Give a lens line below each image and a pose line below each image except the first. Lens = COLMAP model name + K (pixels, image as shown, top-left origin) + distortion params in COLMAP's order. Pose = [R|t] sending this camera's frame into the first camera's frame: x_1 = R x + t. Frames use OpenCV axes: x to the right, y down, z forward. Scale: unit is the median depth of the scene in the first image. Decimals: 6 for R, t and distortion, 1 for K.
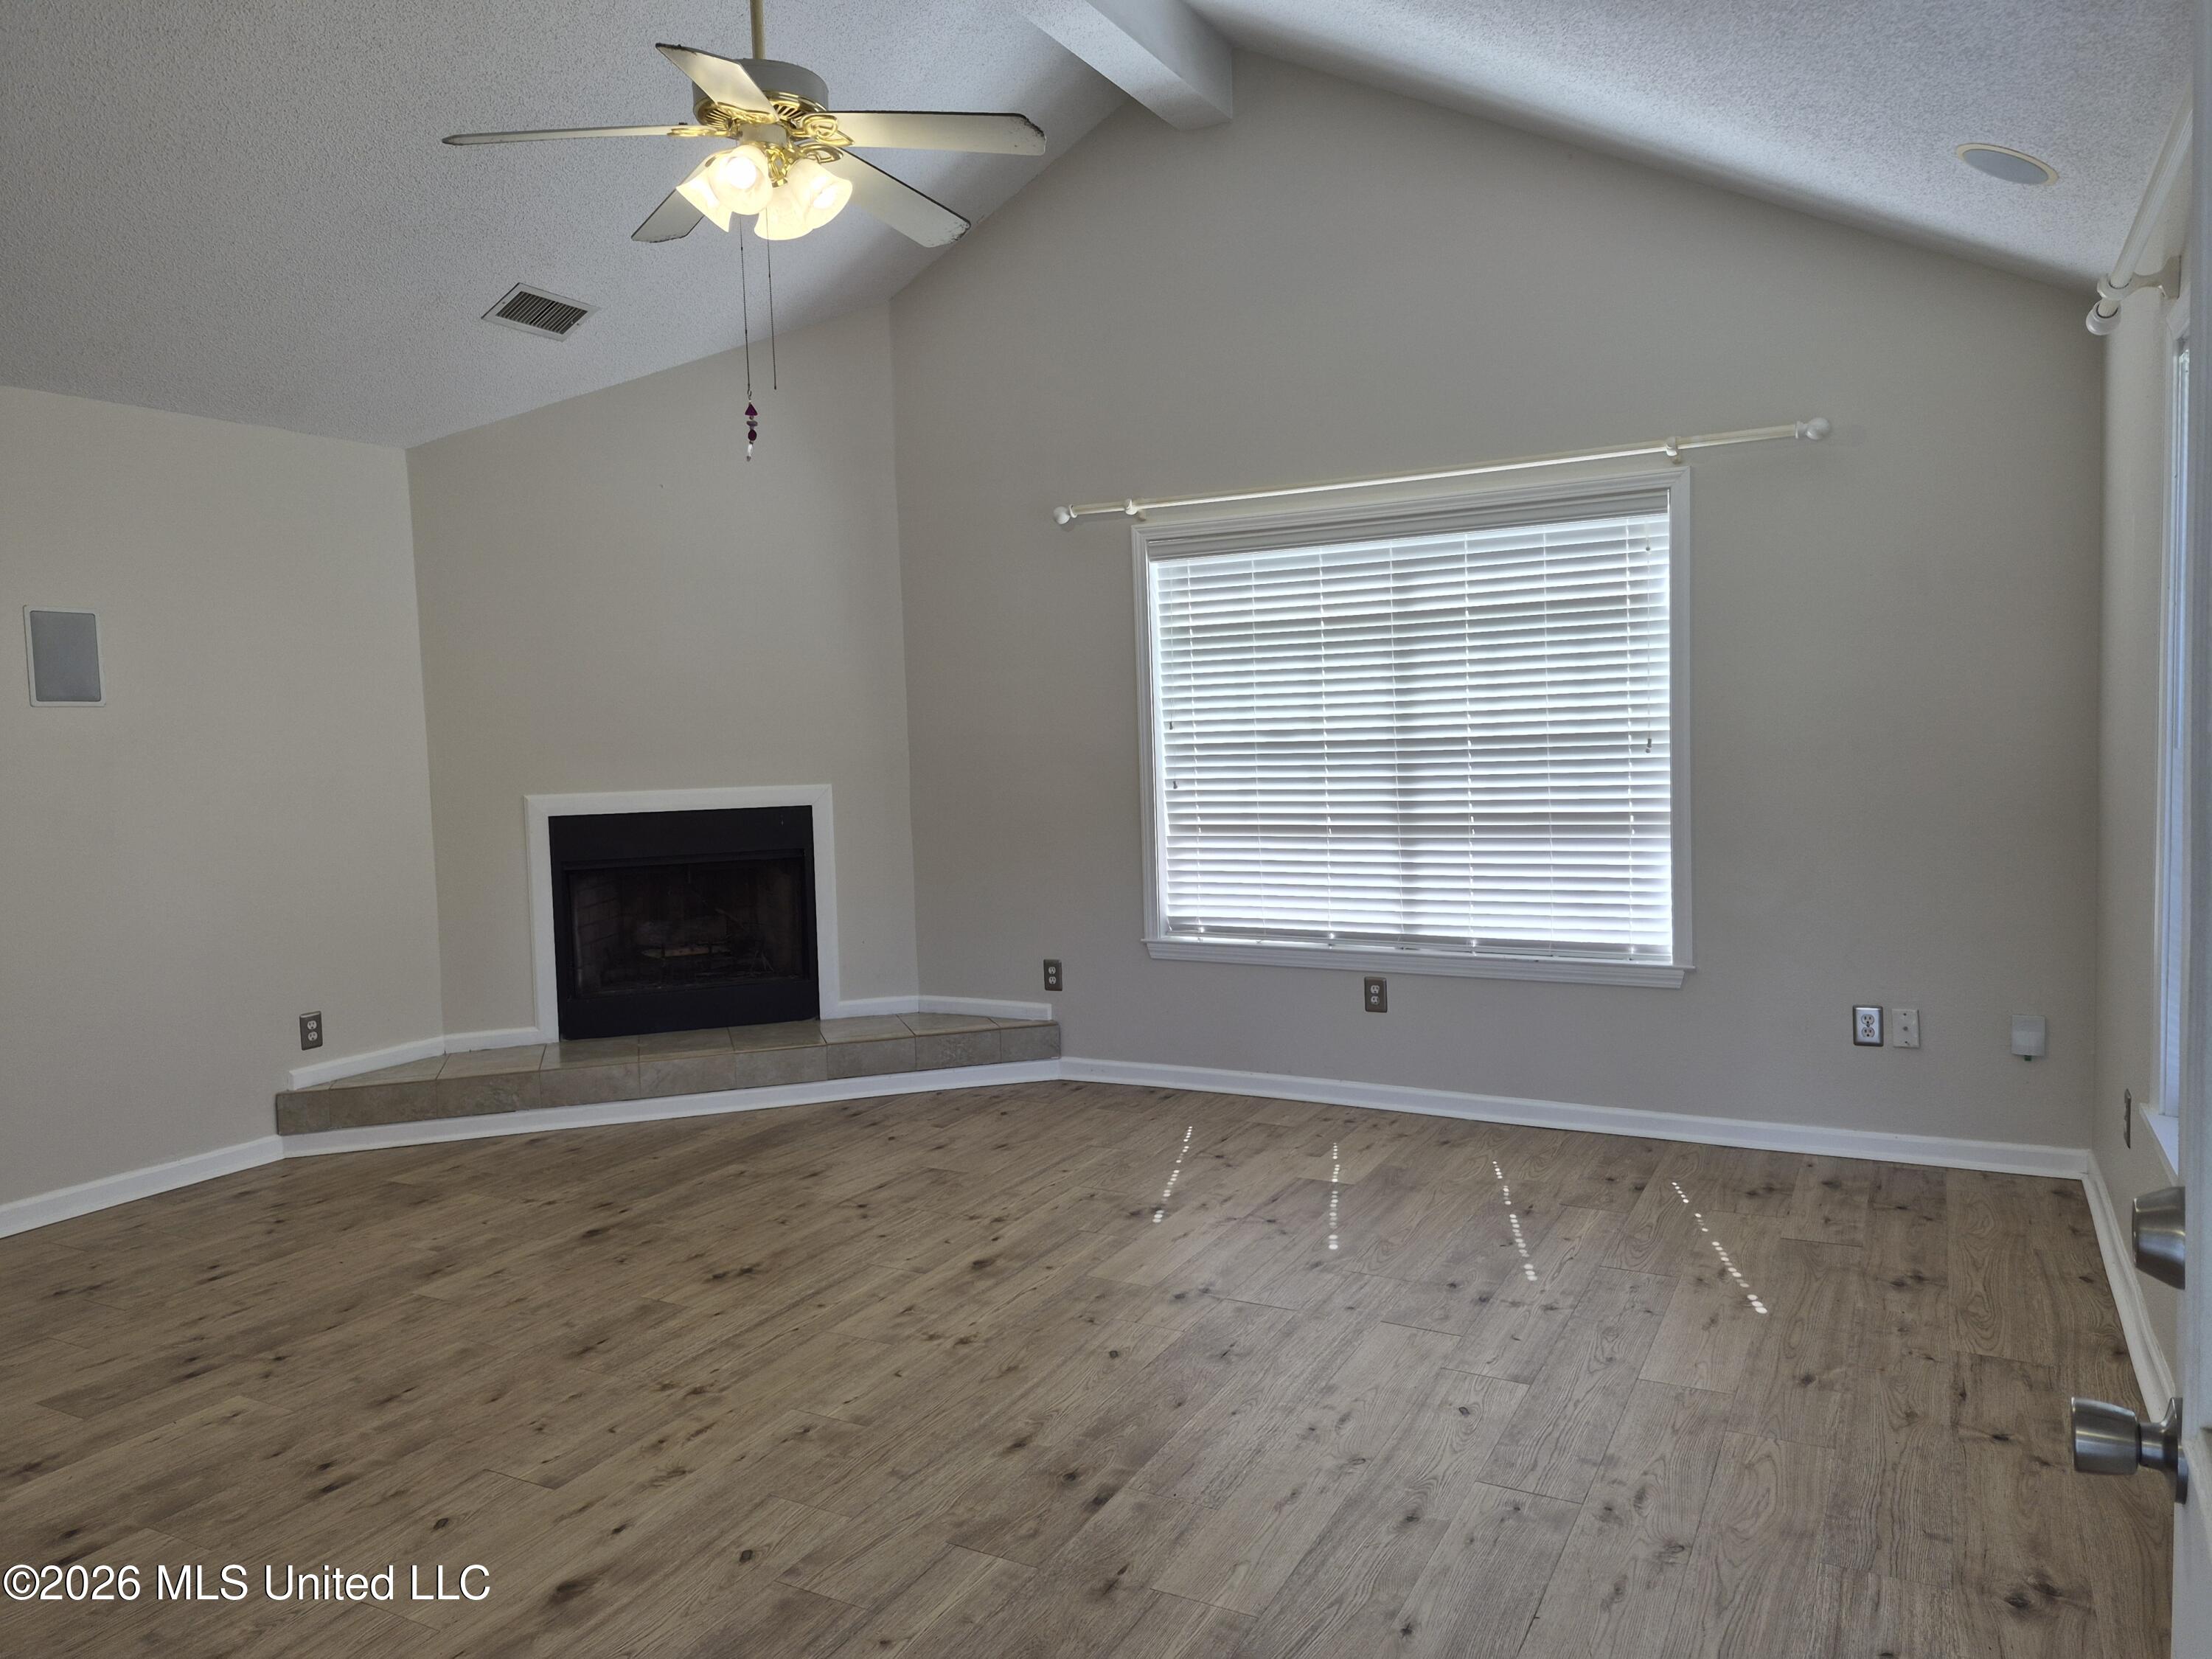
lens RADIAL K [[1547.0, 0, 1118.5], [0, 1547.0, 824.0], [0, 0, 1]] dist [0.092025, -0.108767]
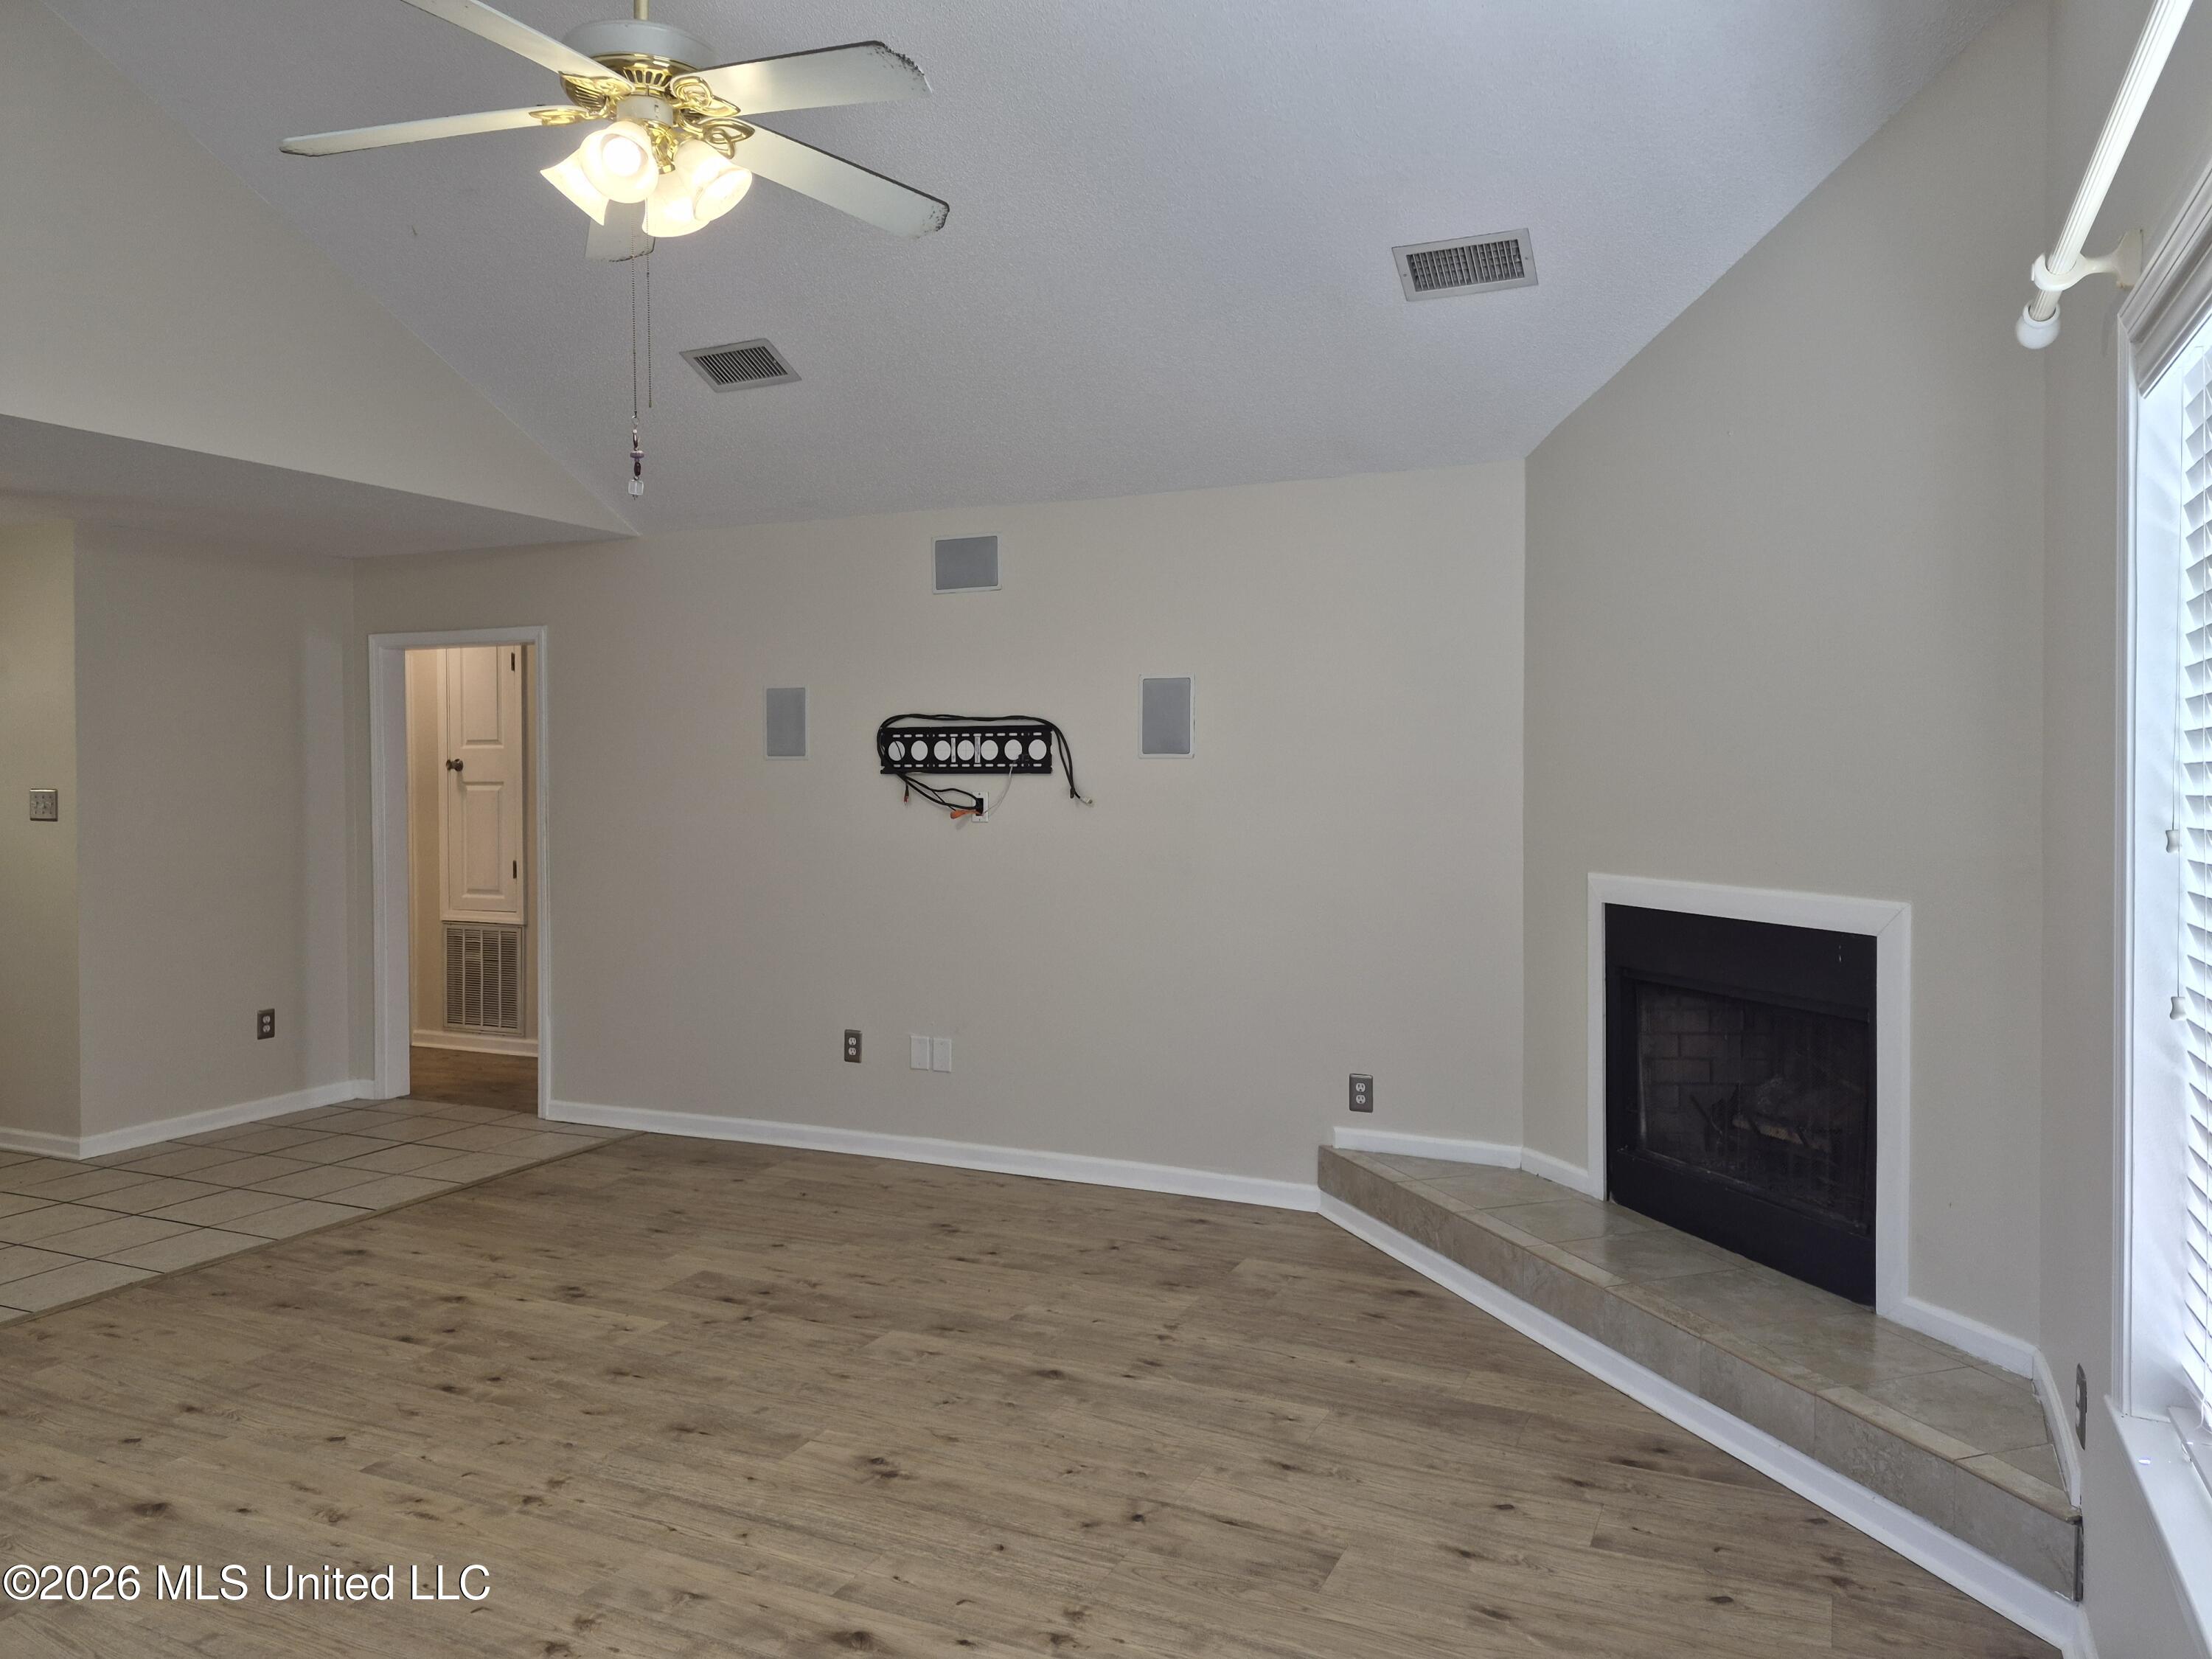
lens RADIAL K [[1547.0, 0, 1118.5], [0, 1547.0, 824.0], [0, 0, 1]] dist [0.092025, -0.108767]
pose [[0.034729, 0.061922, -0.997477, 0.441557], [-0.063313, 0.996210, 0.059639, -0.084421], [0.997389, 0.061082, 0.038518, 0.844382]]
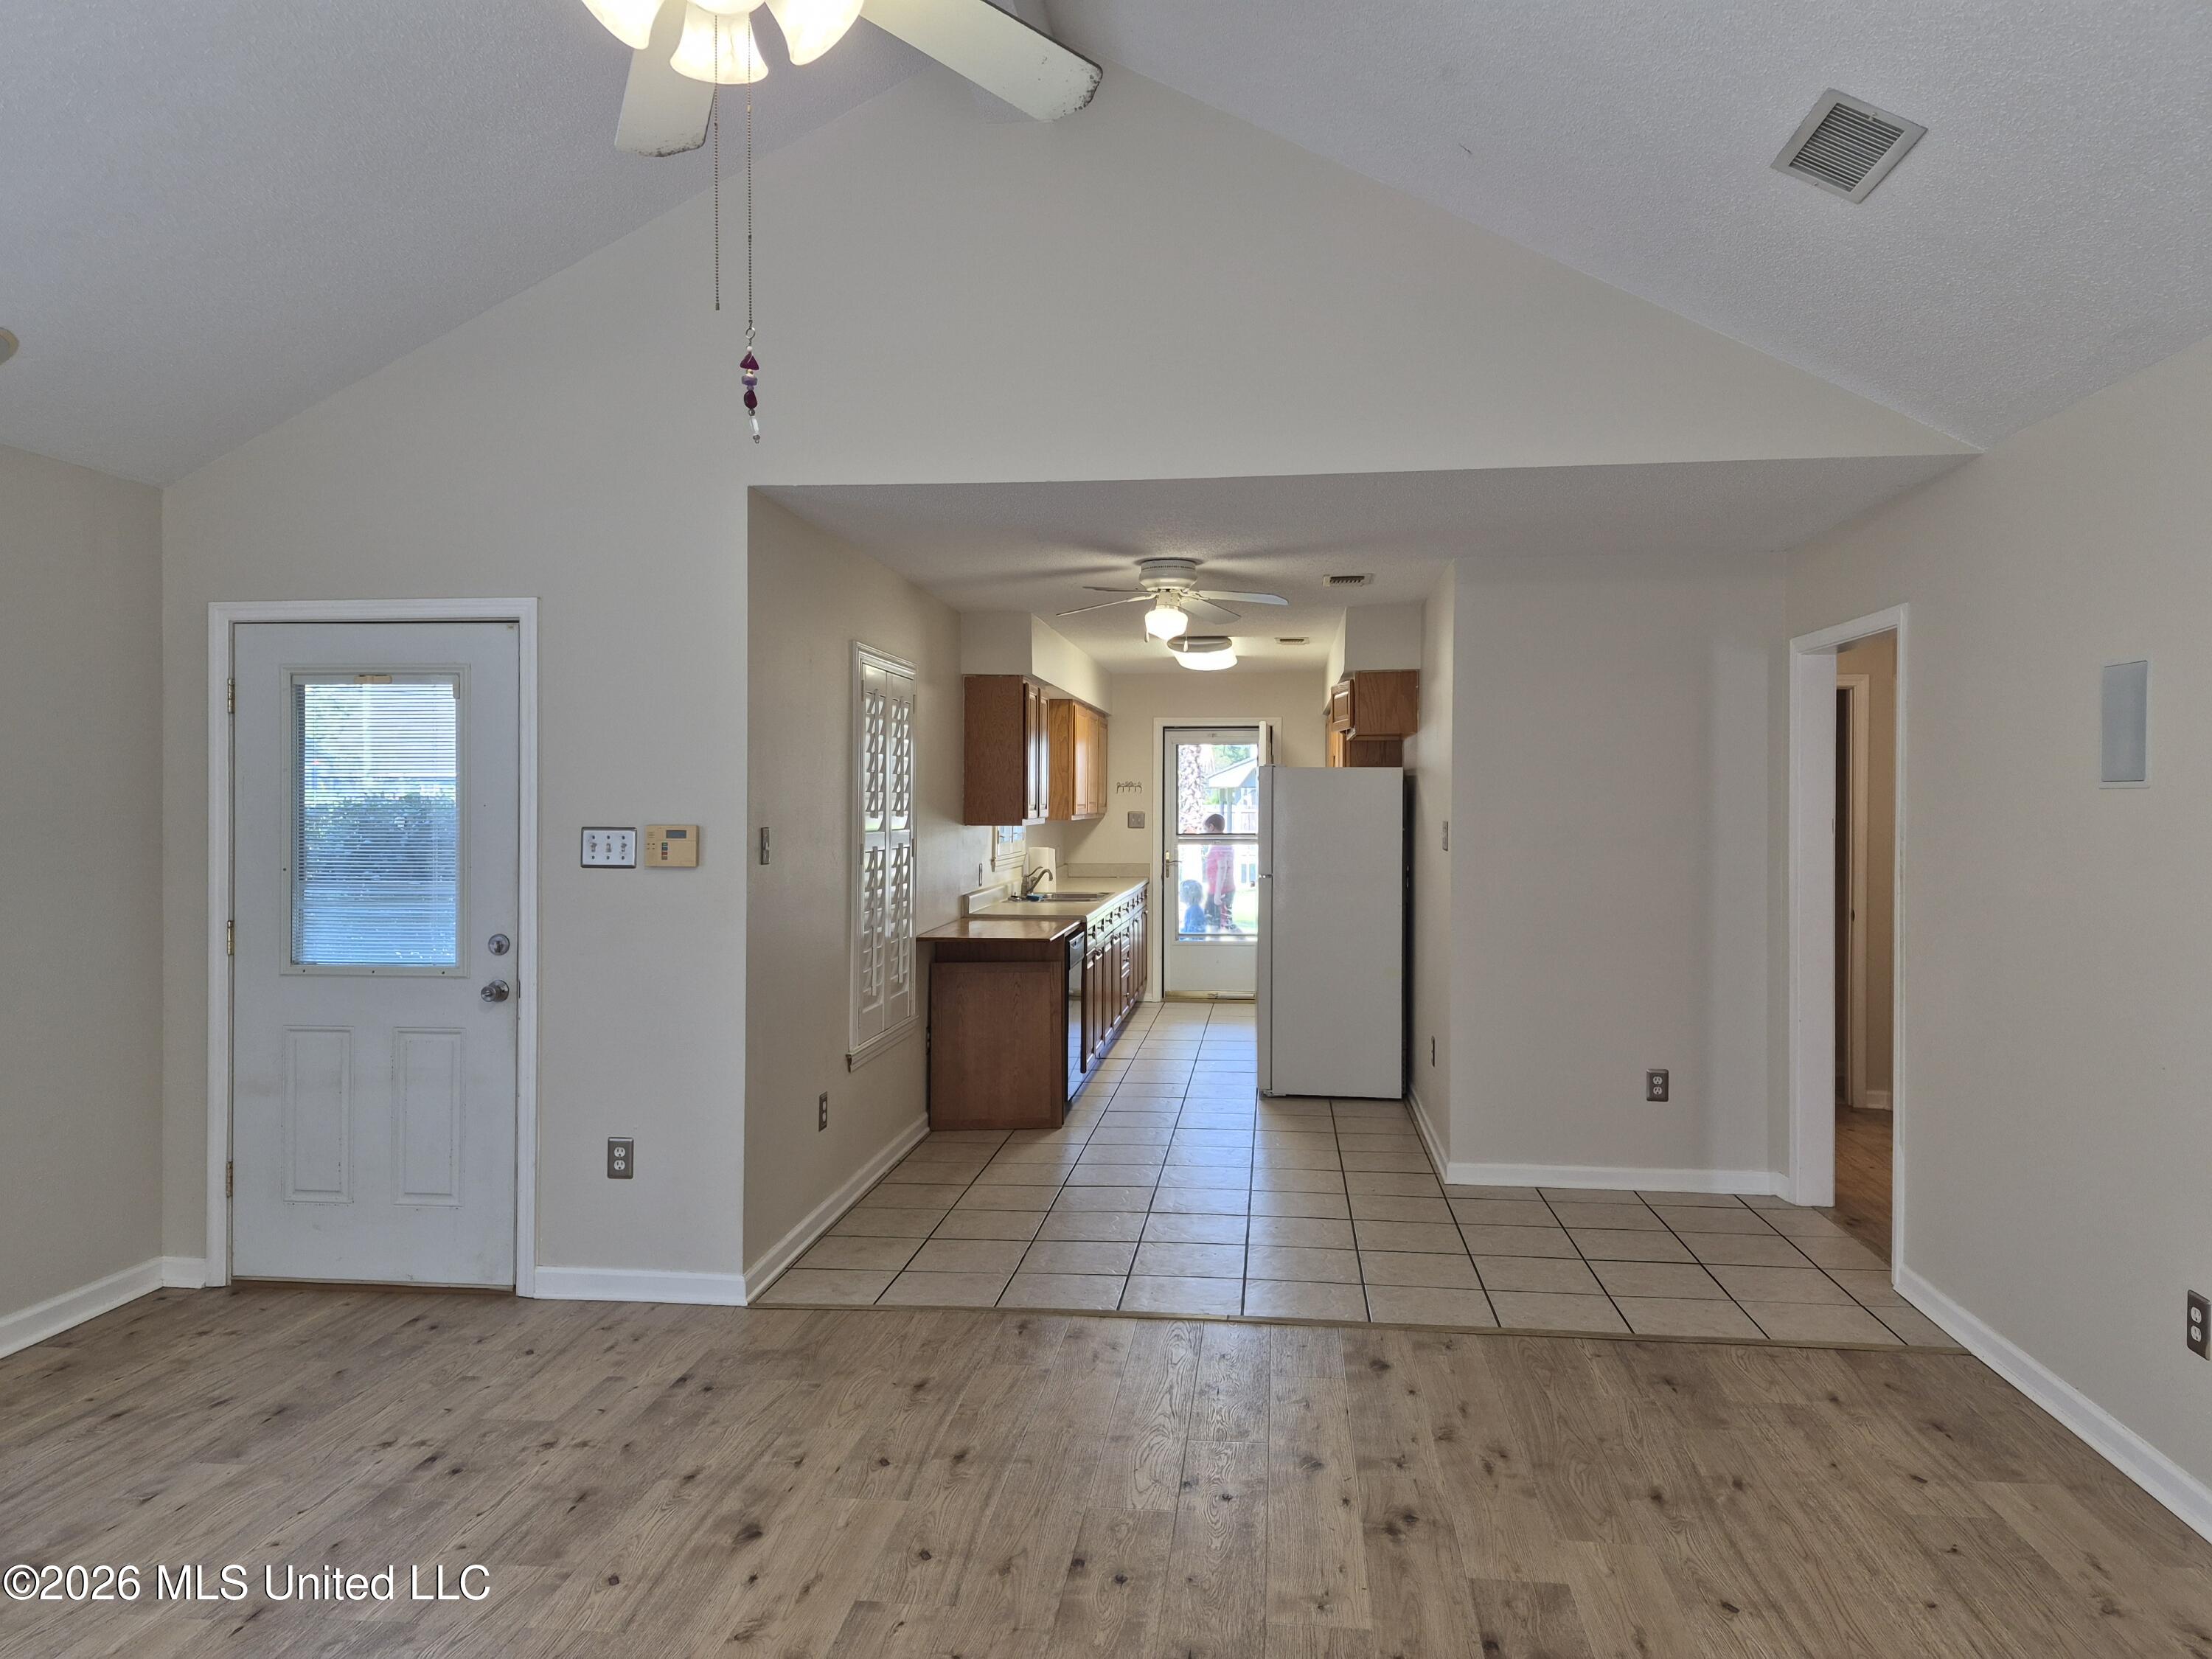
lens RADIAL K [[1546.3, 0, 1113.1], [0, 1546.3, 786.7], [0, 0, 1]] dist [0.056647, -0.054348]
pose [[-0.934155, 0.022898, -0.356132, -0.096305], [0.001506, 0.998183, 0.060231, -0.086875], [0.356864, 0.055729, -0.932493, 1.117660]]
